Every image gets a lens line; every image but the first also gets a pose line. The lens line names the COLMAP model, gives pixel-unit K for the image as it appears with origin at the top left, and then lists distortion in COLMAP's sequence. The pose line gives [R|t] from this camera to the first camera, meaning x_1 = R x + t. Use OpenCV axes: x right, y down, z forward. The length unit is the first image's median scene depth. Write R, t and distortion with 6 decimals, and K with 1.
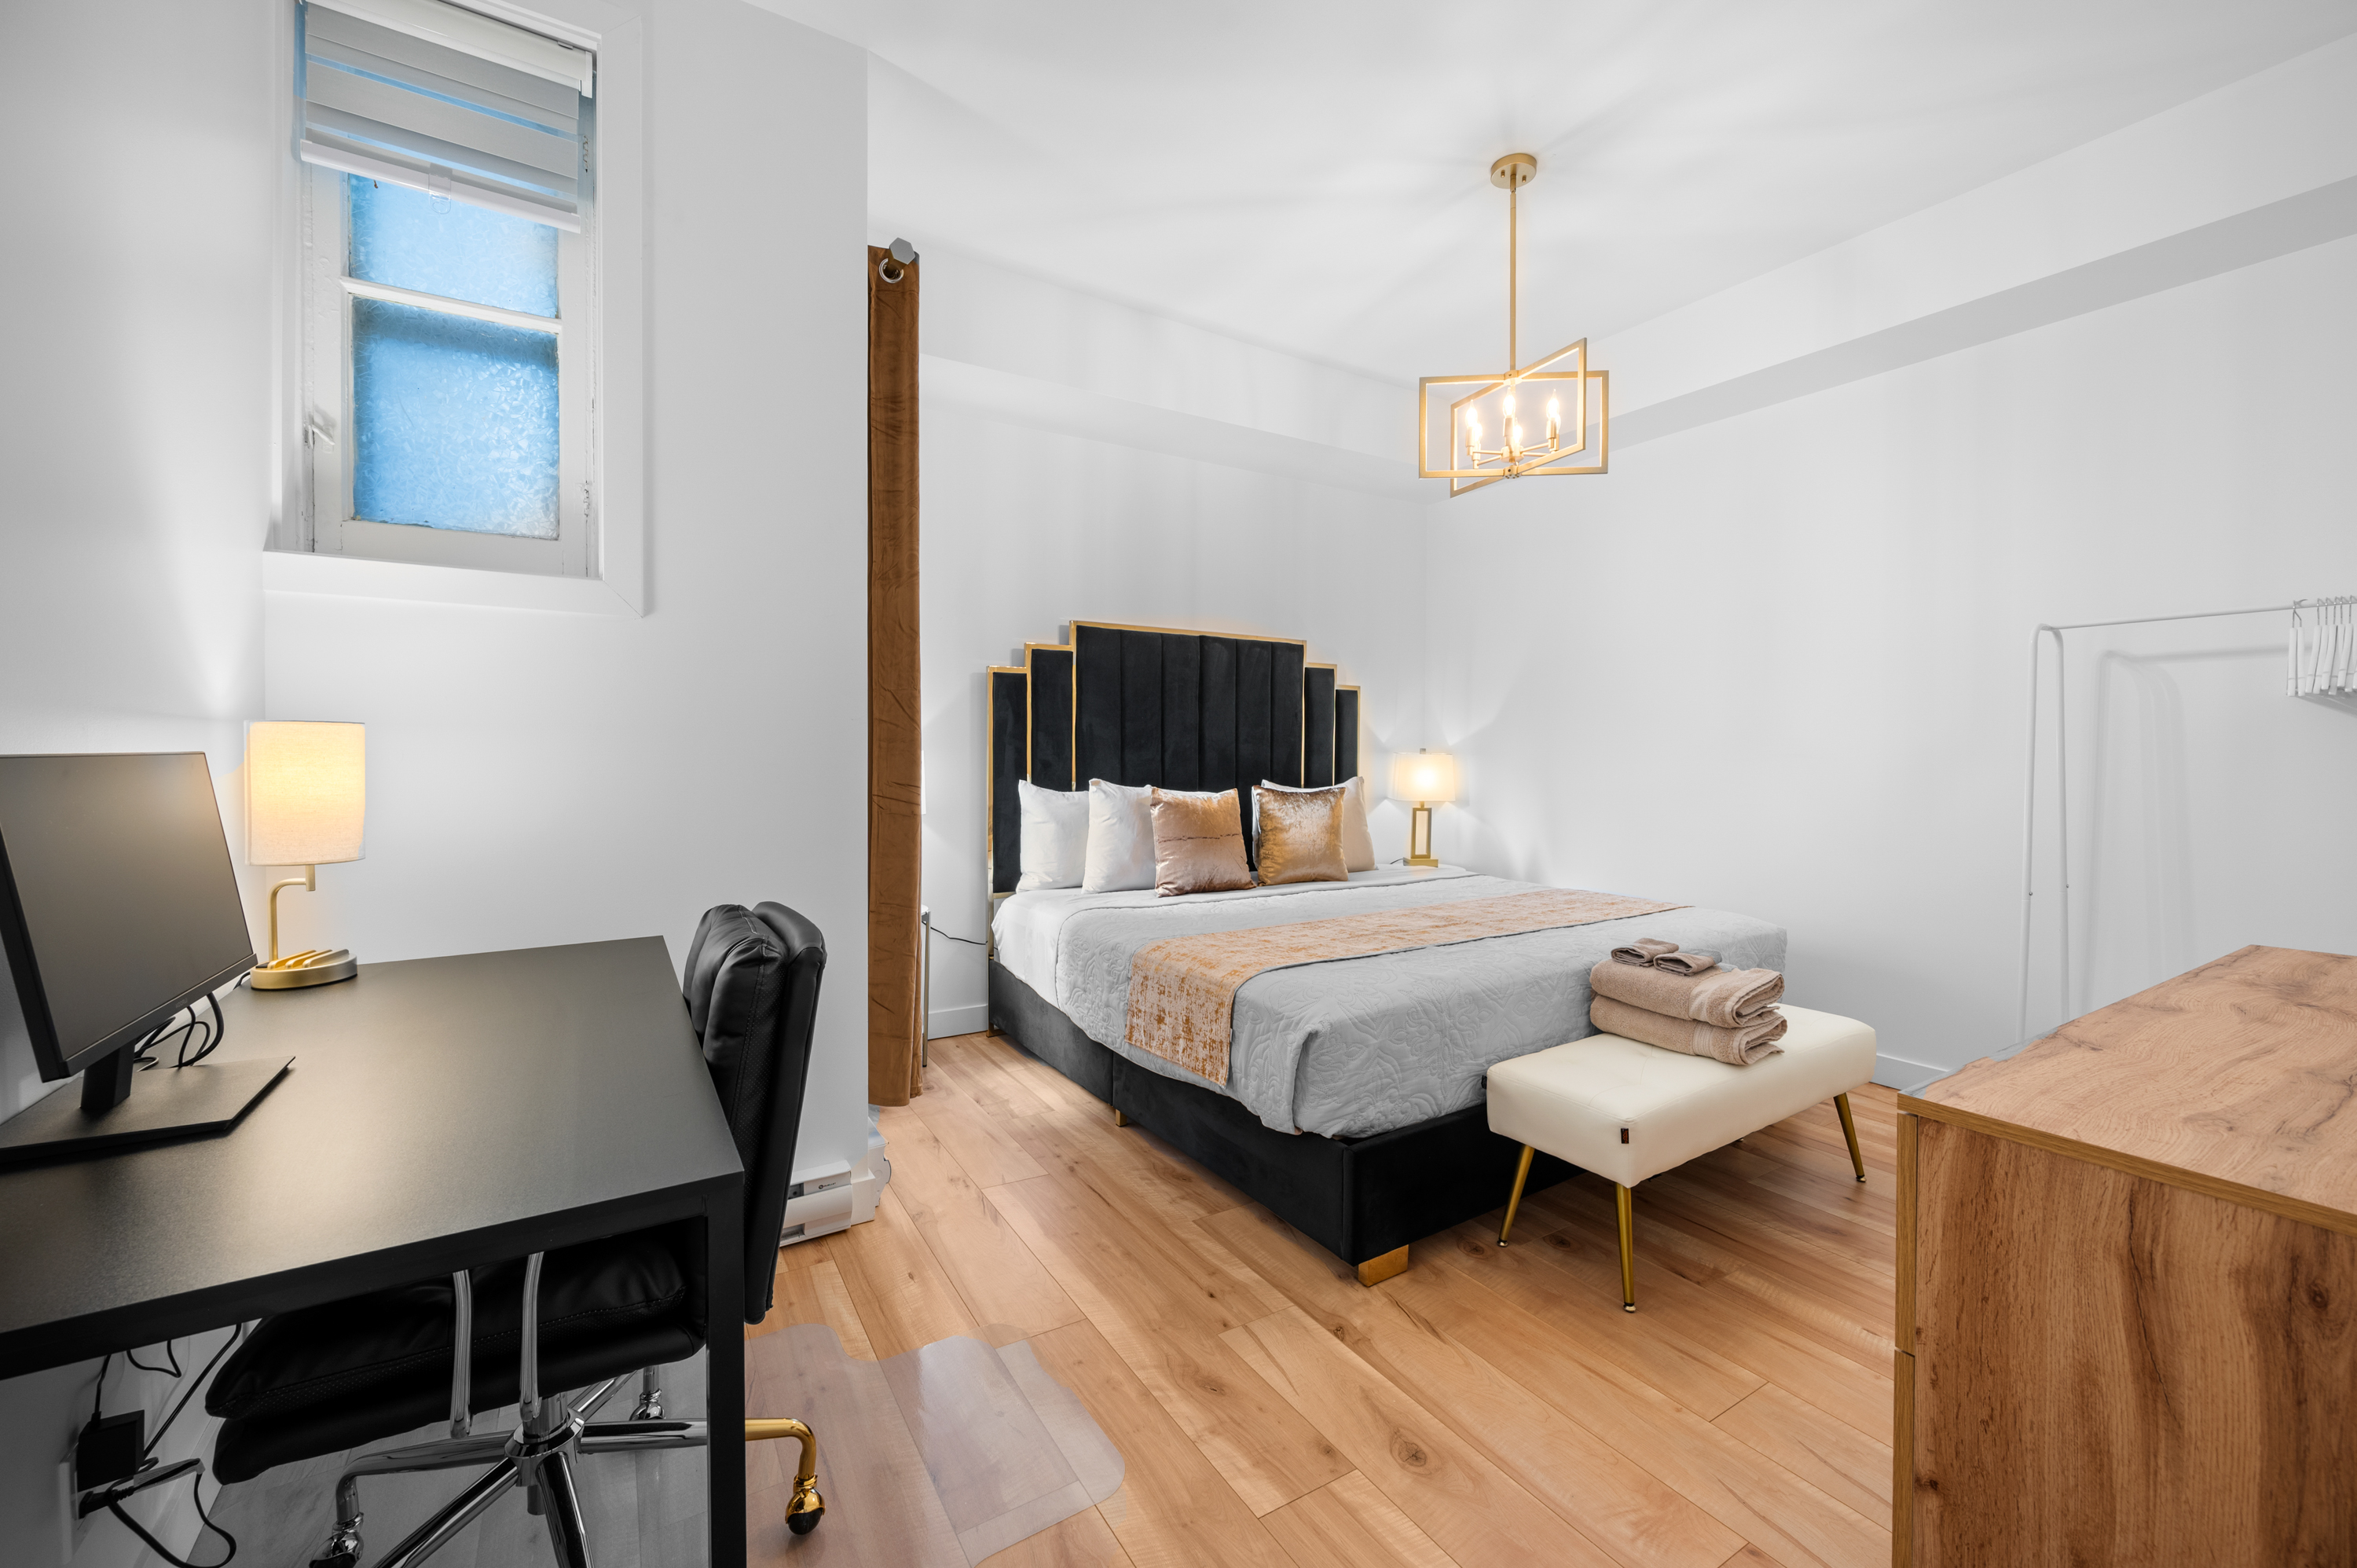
lens RADIAL K [[964.6, 0, 1181.2], [0, 964.6, 714.8], [0, 0, 1]] dist [0.001561, 0.000110]
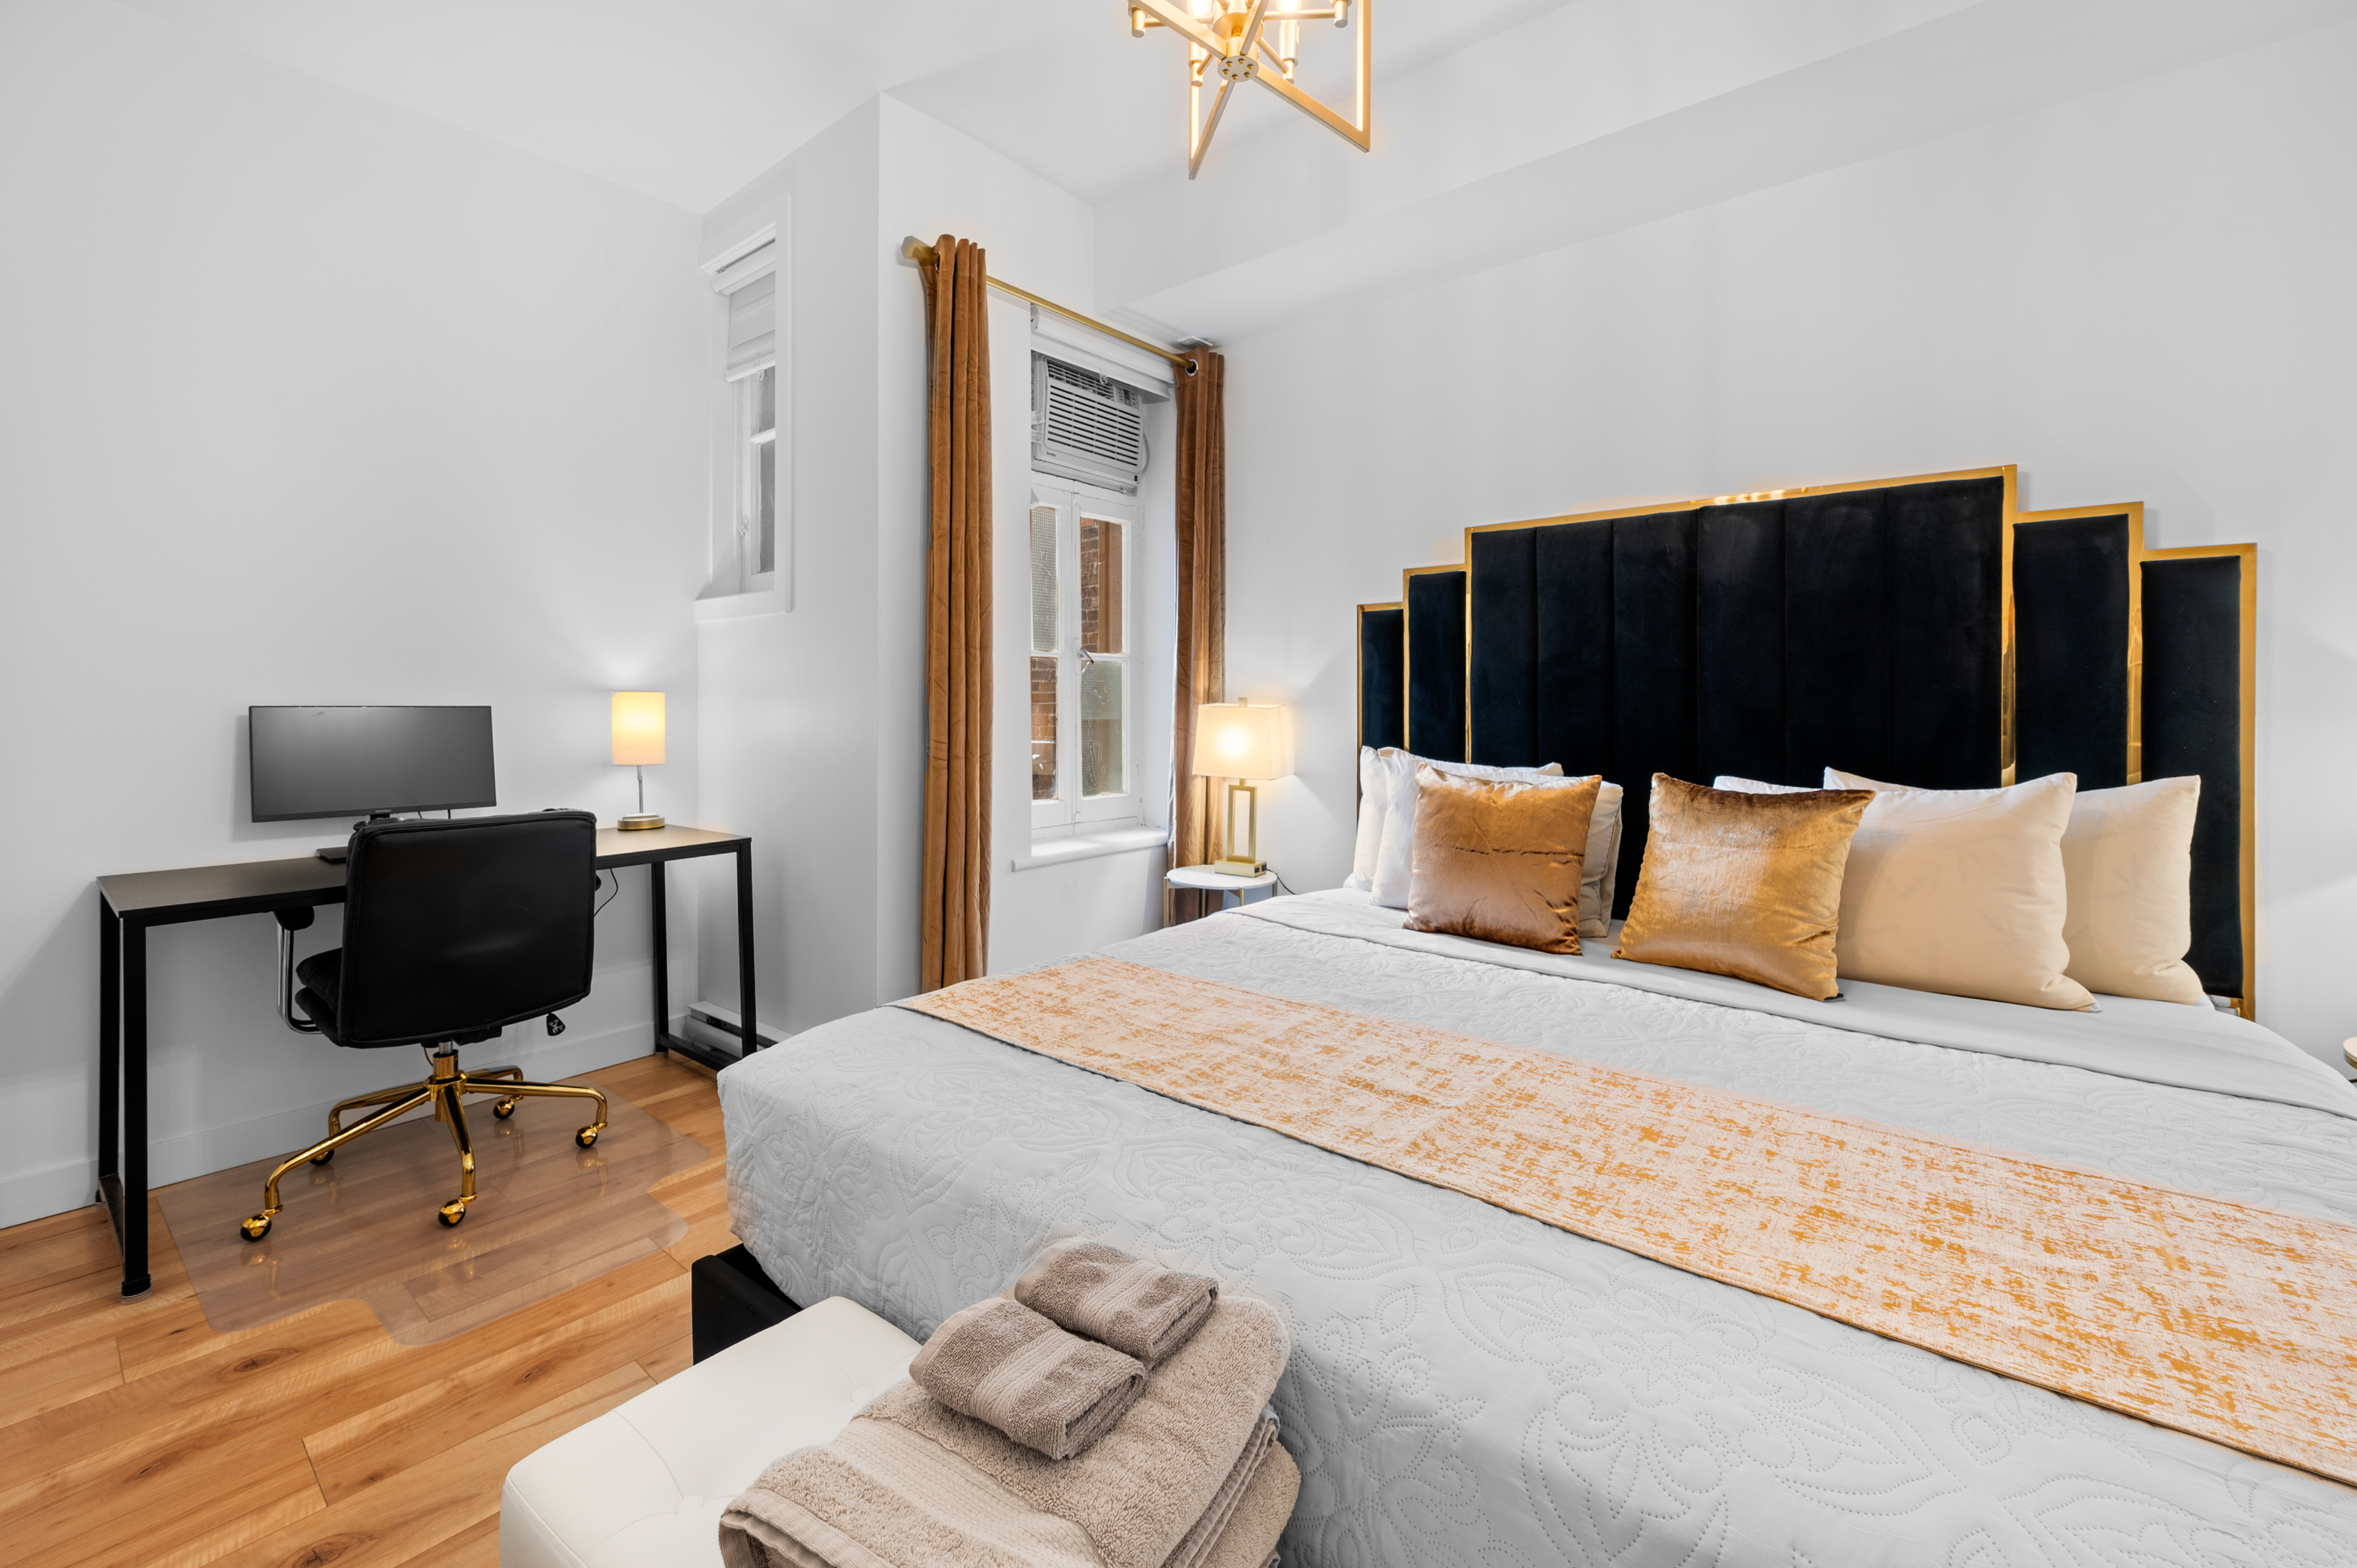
lens RADIAL K [[964.6, 0, 1181.2], [0, 964.6, 714.8], [0, 0, 1]] dist [0.001561, 0.000110]
pose [[0.330095, 0.001304, -0.943947, 0.499159], [0.028653, 0.999524, 0.011401, 0.027011], [0.943513, -0.030810, 0.329900, 0.575243]]
